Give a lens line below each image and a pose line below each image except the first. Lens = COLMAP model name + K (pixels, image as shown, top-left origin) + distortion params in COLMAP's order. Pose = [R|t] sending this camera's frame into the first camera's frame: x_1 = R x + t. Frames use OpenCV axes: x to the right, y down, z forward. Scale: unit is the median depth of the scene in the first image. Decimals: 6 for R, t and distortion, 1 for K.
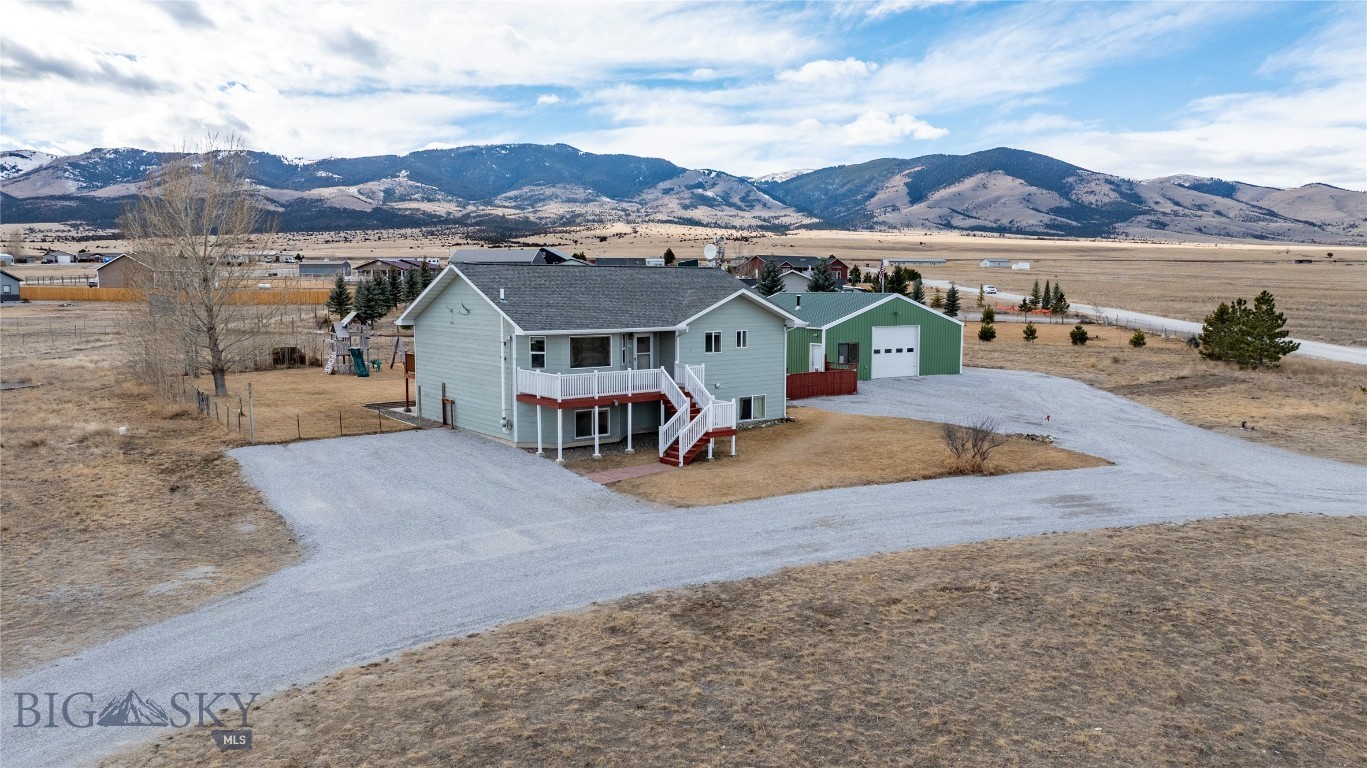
lens RADIAL K [[964.2, 0, 688.9], [0, 964.2, 380.7], [0, 0, 1]] dist [-0.041432, 0.052838]
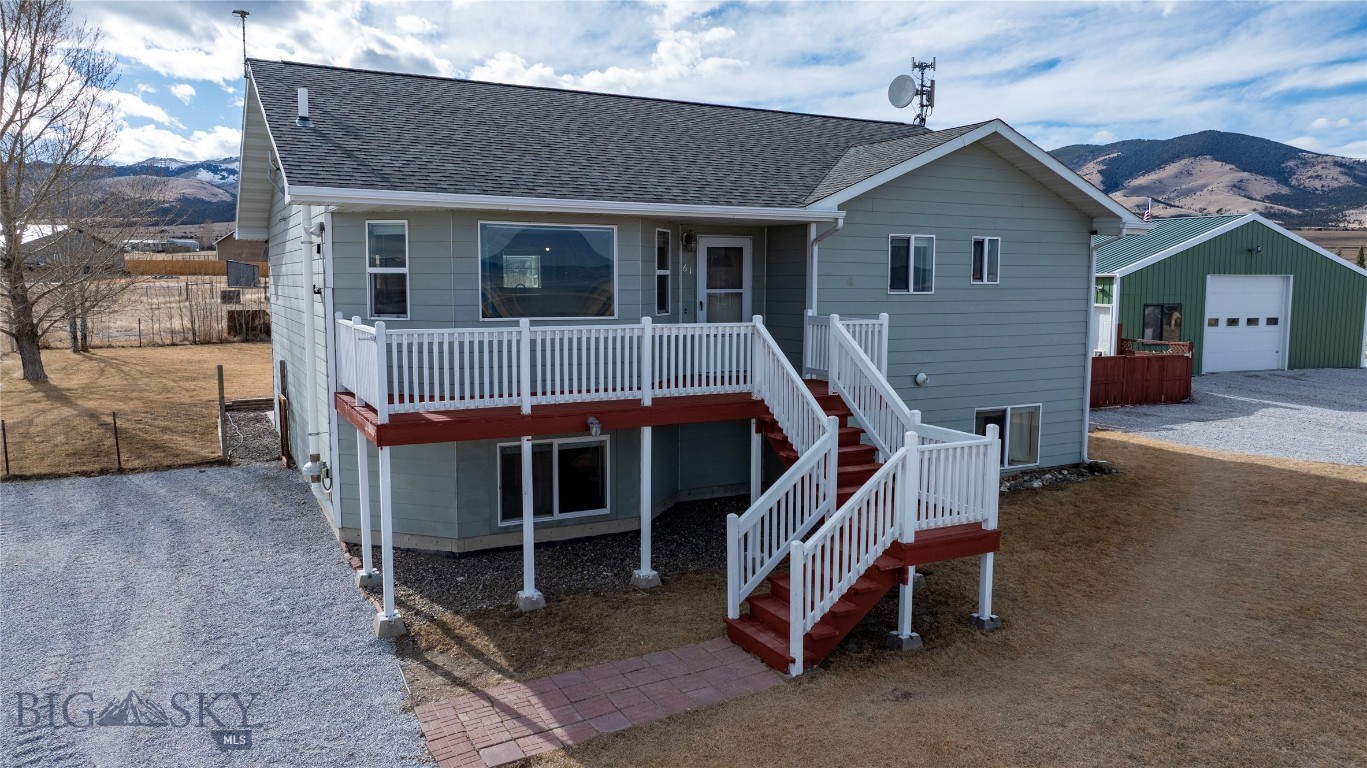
lens RADIAL K [[964.2, 0, 688.9], [0, 964.2, 380.7], [0, 0, 1]] dist [-0.041432, 0.052838]
pose [[0.984053, 0.020715, -0.176662, 0.006576], [-0.019545, 0.999774, 0.008361, 0.004242], [0.176796, -0.004774, 0.984236, 0.597607]]
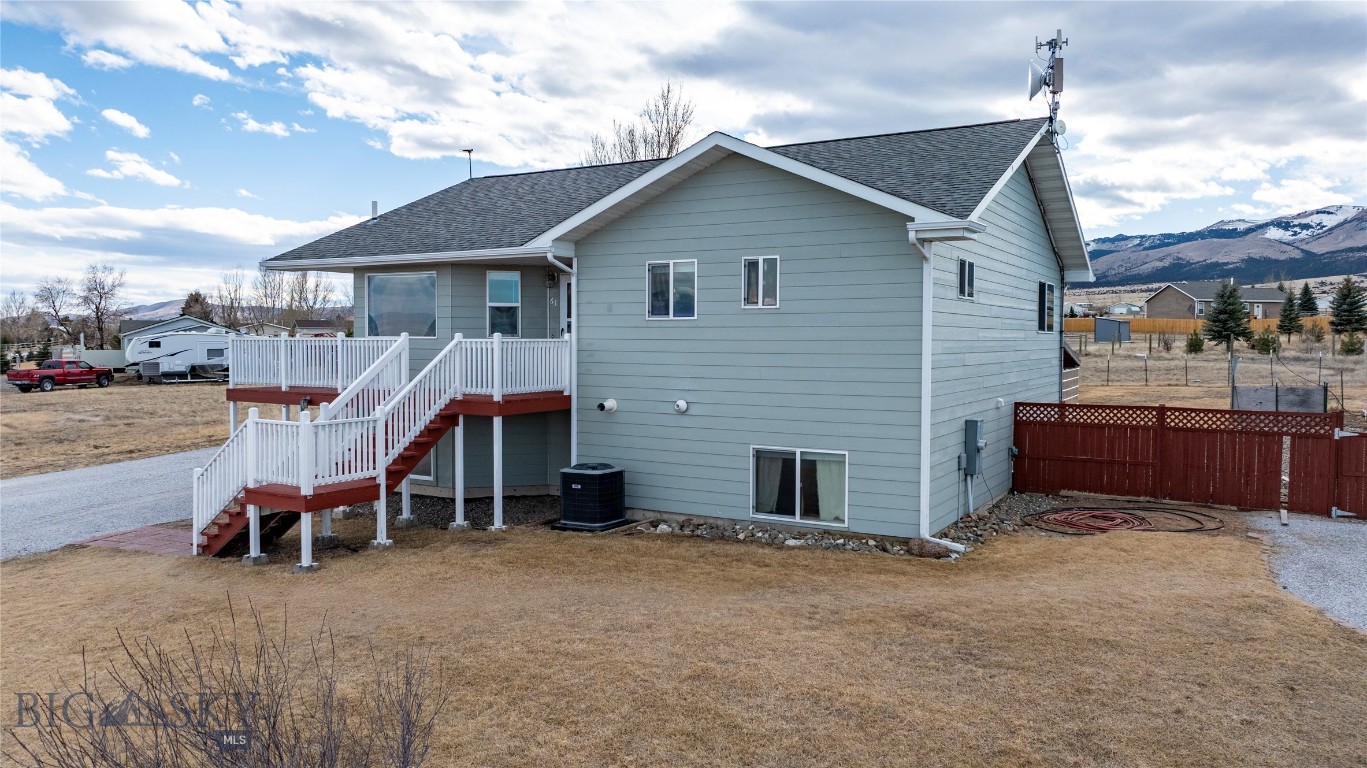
lens RADIAL K [[964.2, 0, 688.9], [0, 964.2, 380.7], [0, 0, 1]] dist [-0.041432, 0.052838]
pose [[0.371325, 0.040749, -0.927608, 0.371785], [-0.092337, 0.995705, 0.006778, -0.007608], [0.923900, 0.083136, 0.373493, 0.847550]]
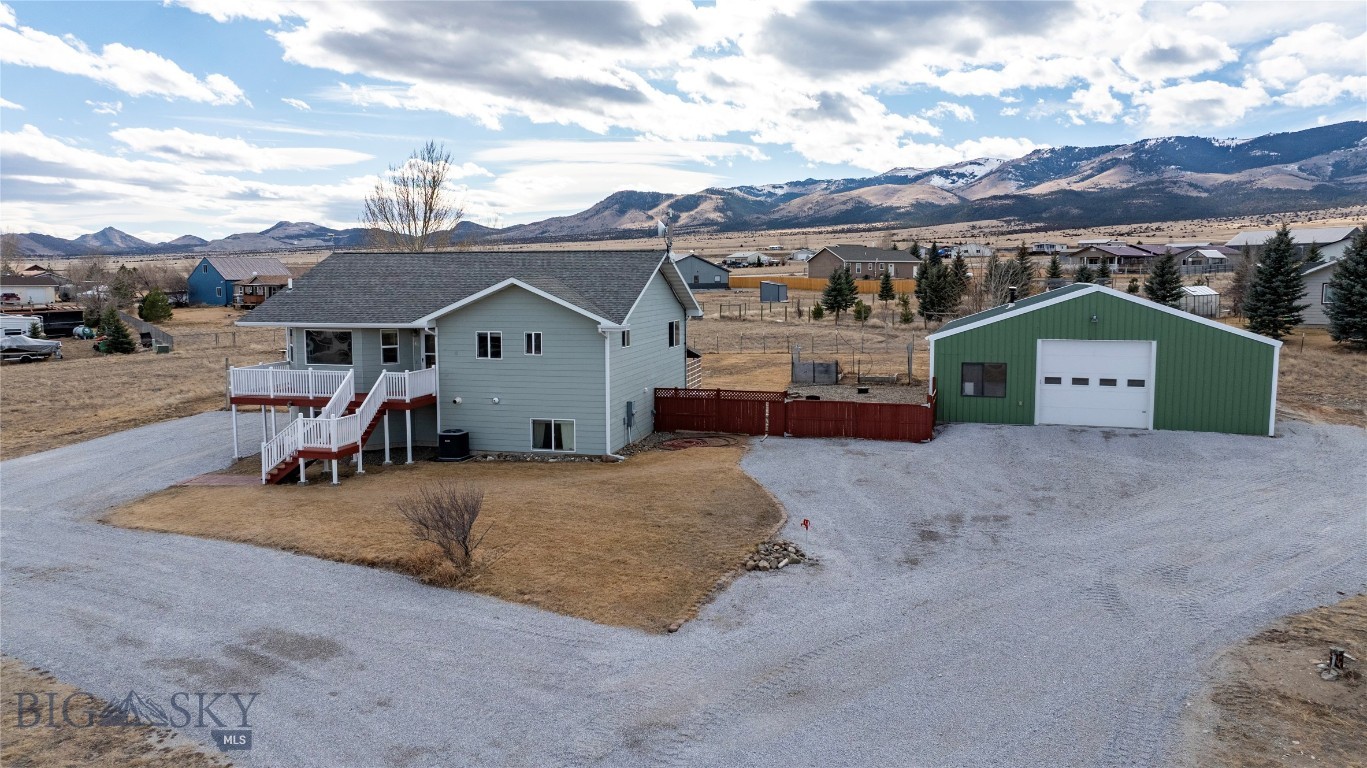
lens RADIAL K [[964.2, 0, 688.9], [0, 964.2, 380.7], [0, 0, 1]] dist [-0.041432, 0.052838]
pose [[0.626234, 0.080929, -0.775423, 0.730045], [-0.072113, 0.996347, 0.045748, -0.058031], [0.776293, 0.027270, 0.629782, 0.613512]]
